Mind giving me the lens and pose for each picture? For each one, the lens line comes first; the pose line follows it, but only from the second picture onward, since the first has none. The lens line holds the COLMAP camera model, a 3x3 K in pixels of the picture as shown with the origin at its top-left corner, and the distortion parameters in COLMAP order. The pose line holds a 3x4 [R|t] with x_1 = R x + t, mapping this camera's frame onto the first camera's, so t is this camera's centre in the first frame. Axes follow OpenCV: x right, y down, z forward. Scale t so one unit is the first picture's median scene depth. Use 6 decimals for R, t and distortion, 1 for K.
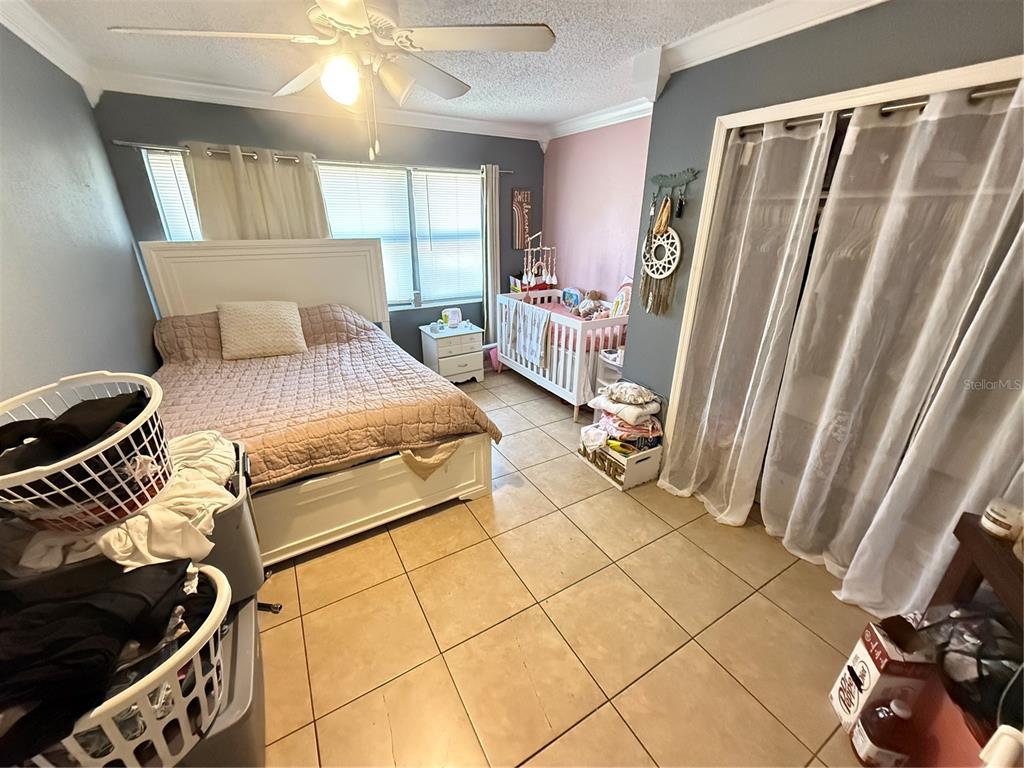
lens RADIAL K [[407.7, 0, 514.4], [0, 407.7, 384.3], [0, 0, 1]] dist [-0.001640, 0.000037]
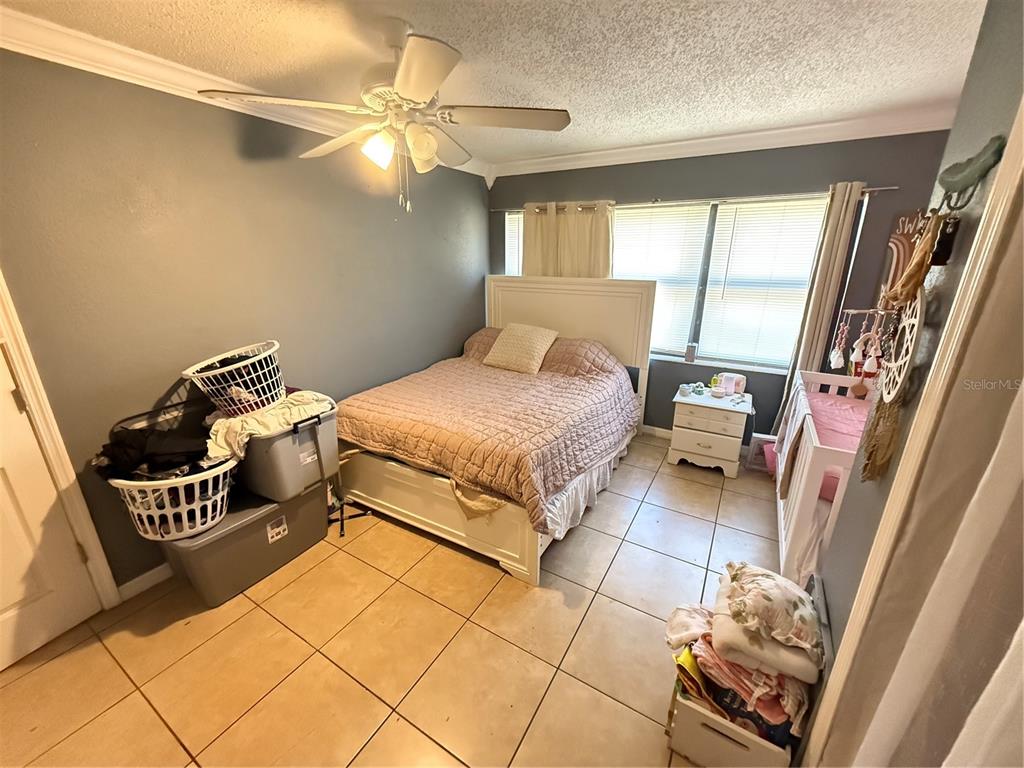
lens RADIAL K [[407.7, 0, 514.4], [0, 407.7, 384.3], [0, 0, 1]] dist [-0.001640, 0.000037]
pose [[0.473894, 0.261795, -0.840766, 0.433371], [-0.331916, 0.937467, 0.104823, -0.158917], [0.815633, 0.229389, 0.531154, 0.373185]]
